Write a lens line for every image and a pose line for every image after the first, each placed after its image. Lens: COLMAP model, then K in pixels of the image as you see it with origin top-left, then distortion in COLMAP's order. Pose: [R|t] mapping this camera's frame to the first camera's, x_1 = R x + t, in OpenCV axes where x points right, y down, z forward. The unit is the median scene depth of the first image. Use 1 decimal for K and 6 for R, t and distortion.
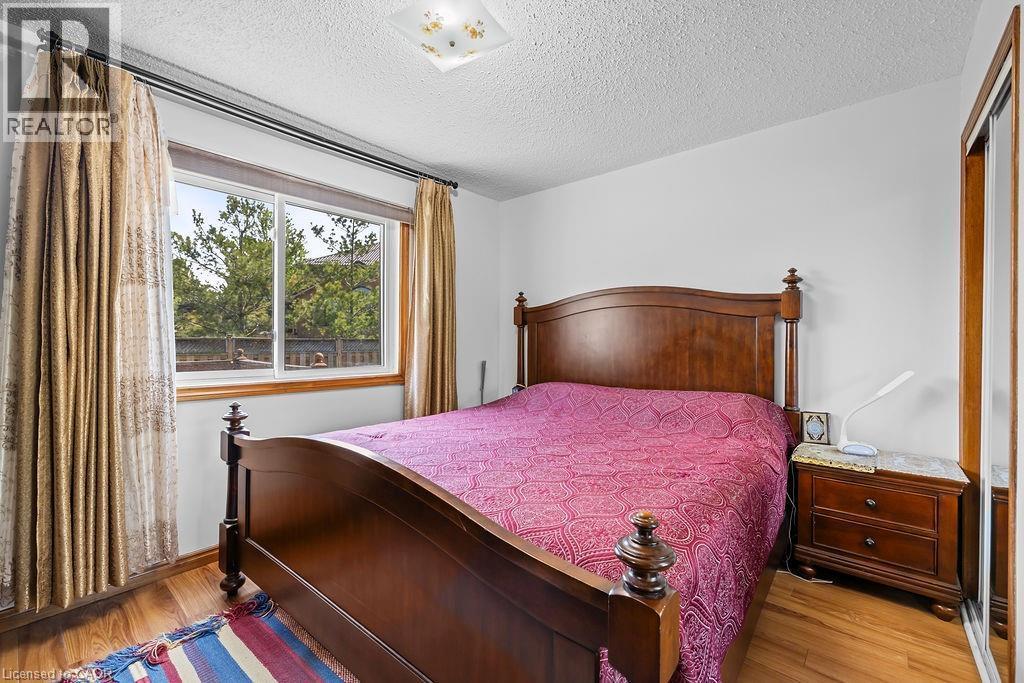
lens RADIAL K [[435.5, 0, 513.5], [0, 435.5, 338.1], [0, 0, 1]] dist [-0.000862, -0.000112]
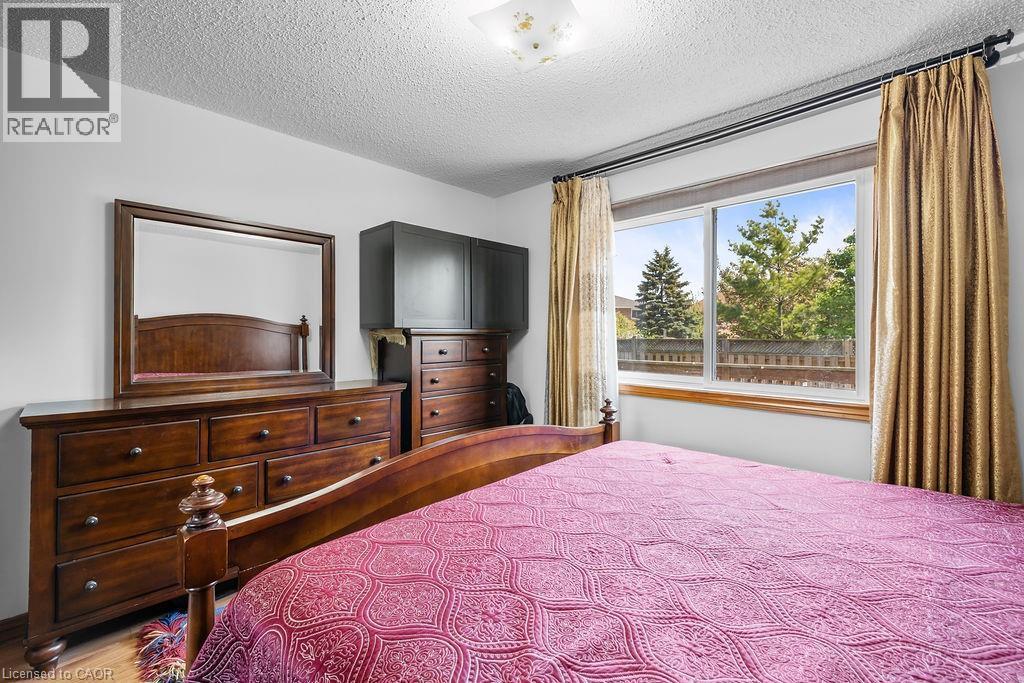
lens RADIAL K [[435.5, 0, 513.5], [0, 435.5, 338.1], [0, 0, 1]] dist [-0.000862, -0.000112]
pose [[-0.061739, 0.003880, -0.998085, 0.512957], [0.006096, 0.999975, 0.003510, -0.027580], [0.998074, -0.005867, -0.061762, 0.636564]]
